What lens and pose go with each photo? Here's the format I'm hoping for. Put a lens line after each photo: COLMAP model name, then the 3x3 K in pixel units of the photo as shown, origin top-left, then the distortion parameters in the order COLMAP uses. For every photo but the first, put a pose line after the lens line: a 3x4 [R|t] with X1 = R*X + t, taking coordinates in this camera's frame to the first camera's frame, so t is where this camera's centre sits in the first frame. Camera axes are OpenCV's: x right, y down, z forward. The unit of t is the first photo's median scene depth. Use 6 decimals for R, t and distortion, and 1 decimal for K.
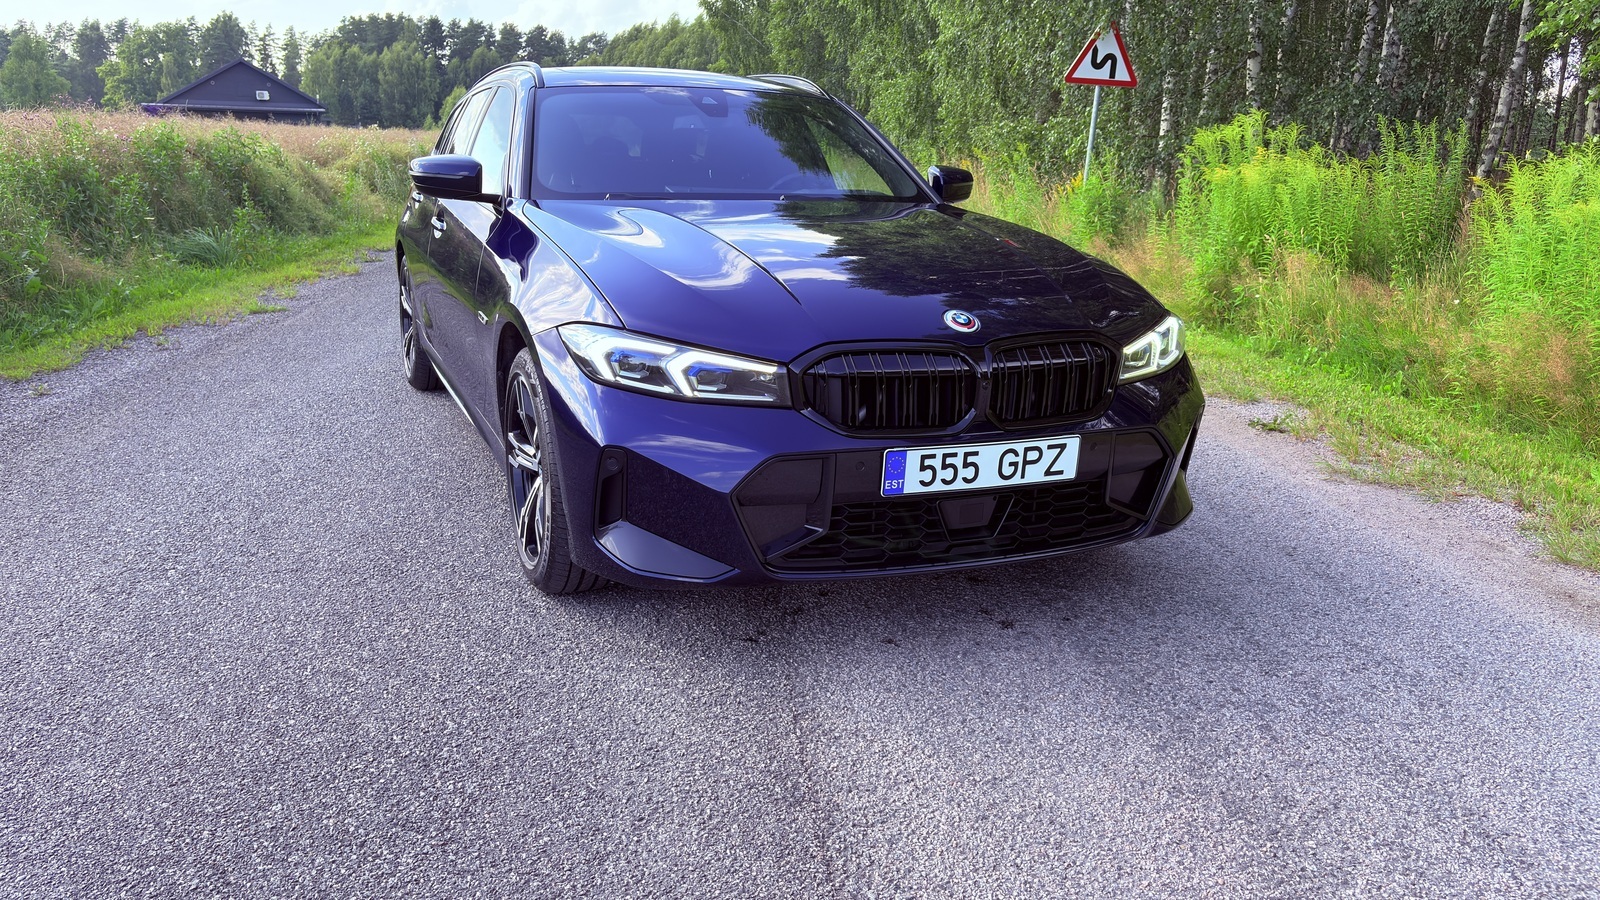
lens RADIAL K [[1238.9, 0, 800.0], [0, 1238.9, 450.0], [0, 0, 1]] dist [0.104345, -0.121115]
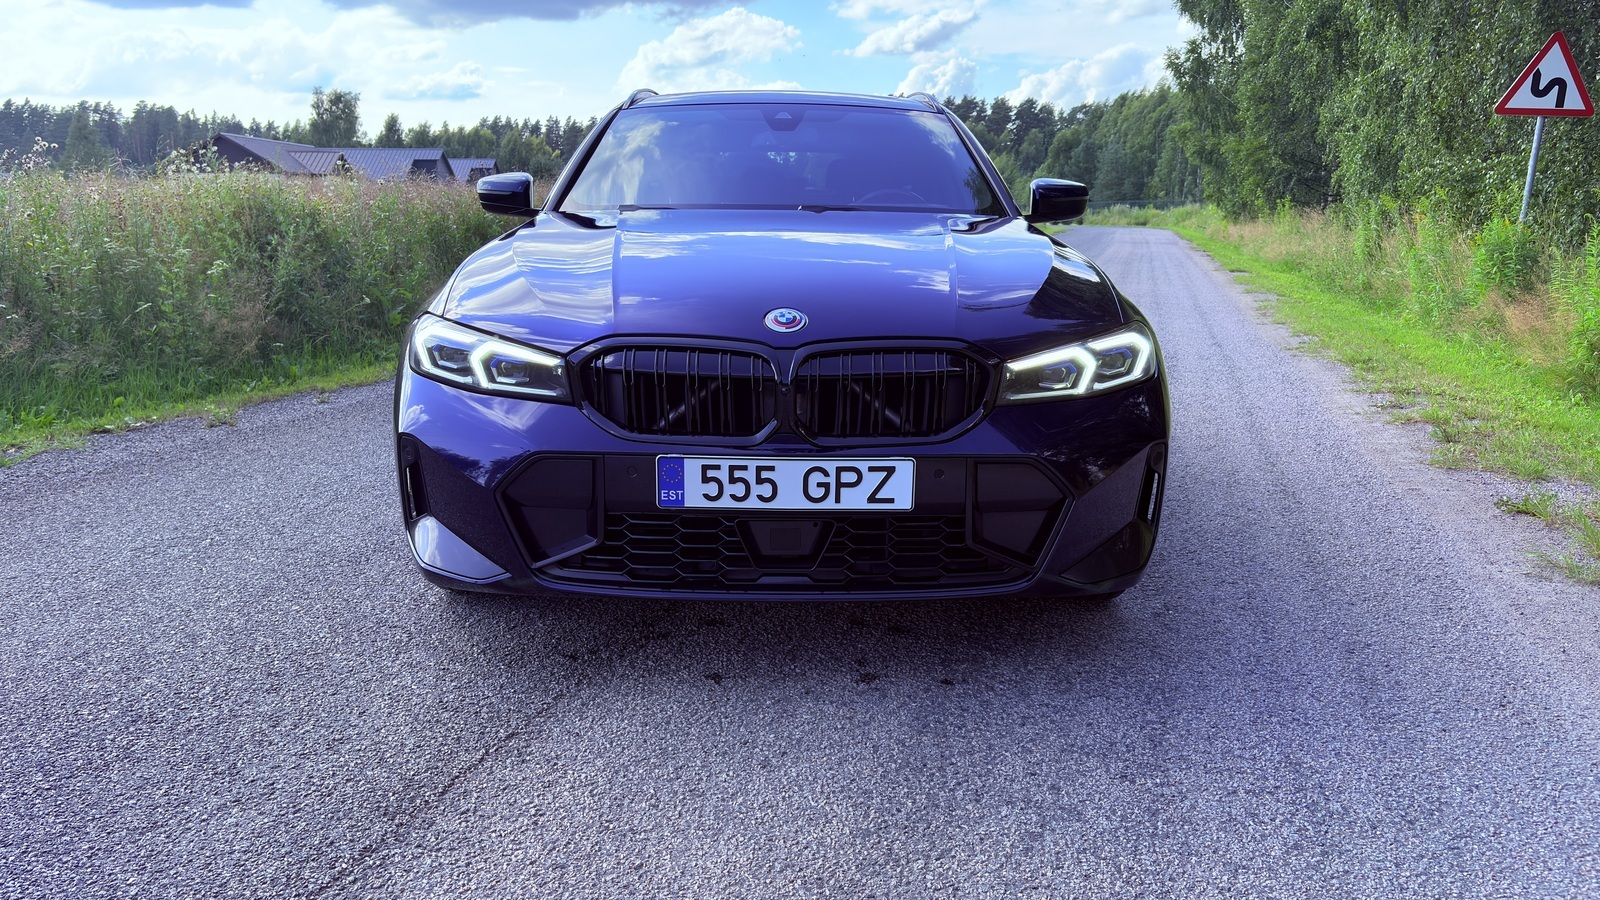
lens RADIAL K [[1237.9, 0, 800.0], [0, 1237.9, 450.0], [0, 0, 1]] dist [0.050035, 0.001354]
pose [[0.926606, 0.059722, -0.371262, 0.472438], [-0.079330, 0.996133, -0.037753, 0.020701], [0.367571, 0.064434, 0.927760, 0.191319]]
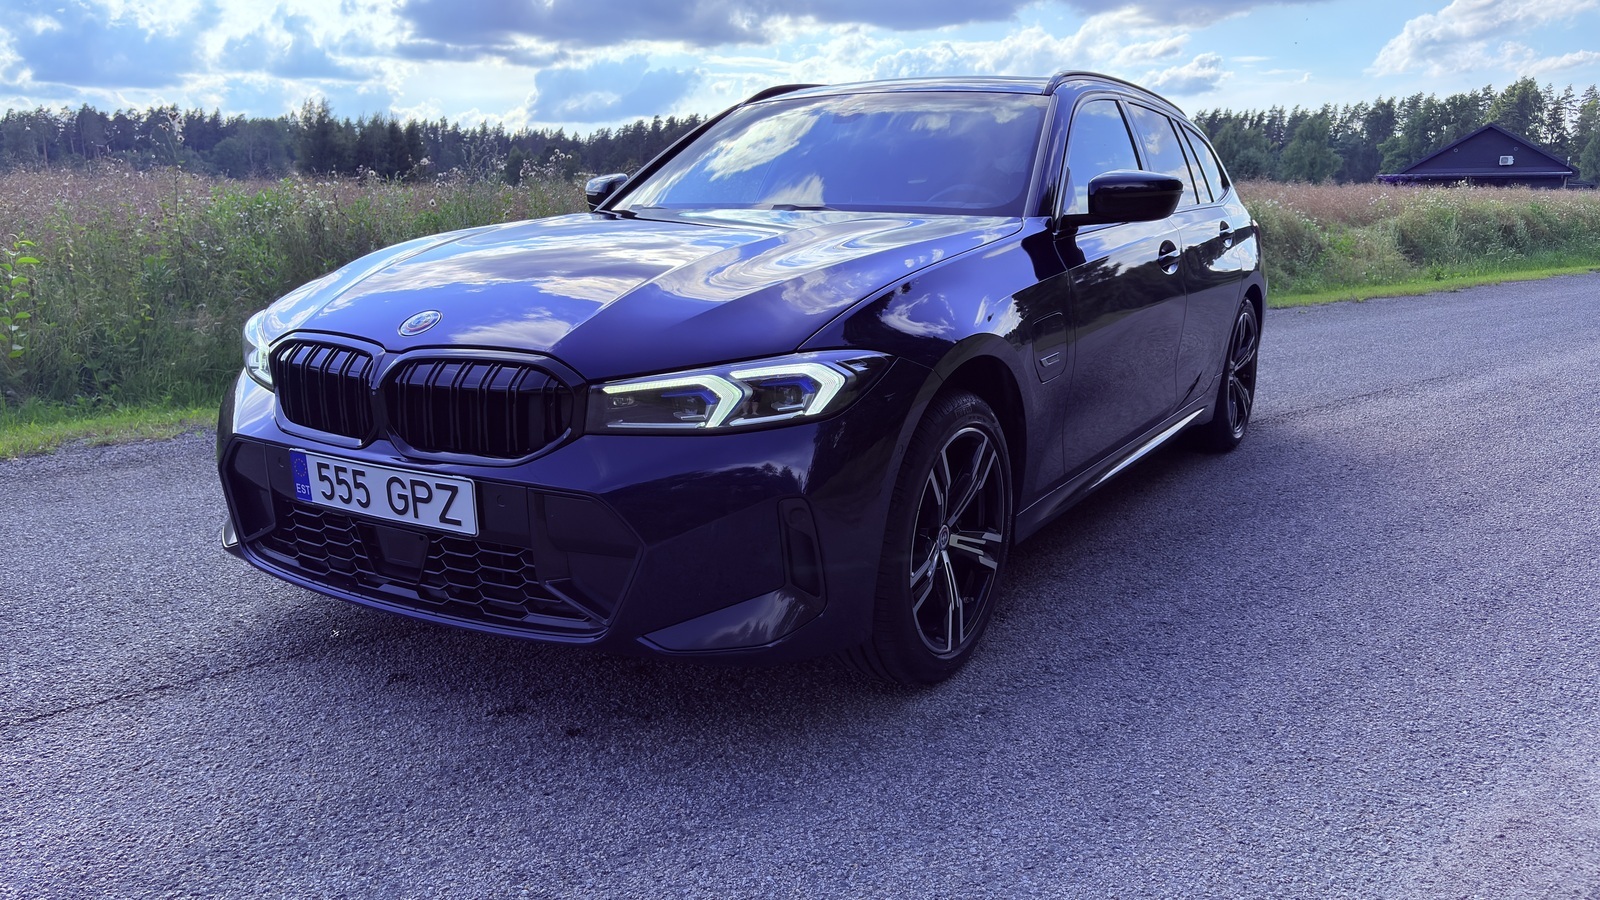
lens RADIAL K [[1238.9, 0, 800.0], [0, 1238.9, 450.0], [0, 0, 1]] dist [0.104345, -0.121115]
pose [[0.582406, 0.142856, -0.800247, 0.978417], [-0.187041, 0.981574, 0.039100, -0.100544], [0.791087, 0.126907, 0.598394, 0.703453]]
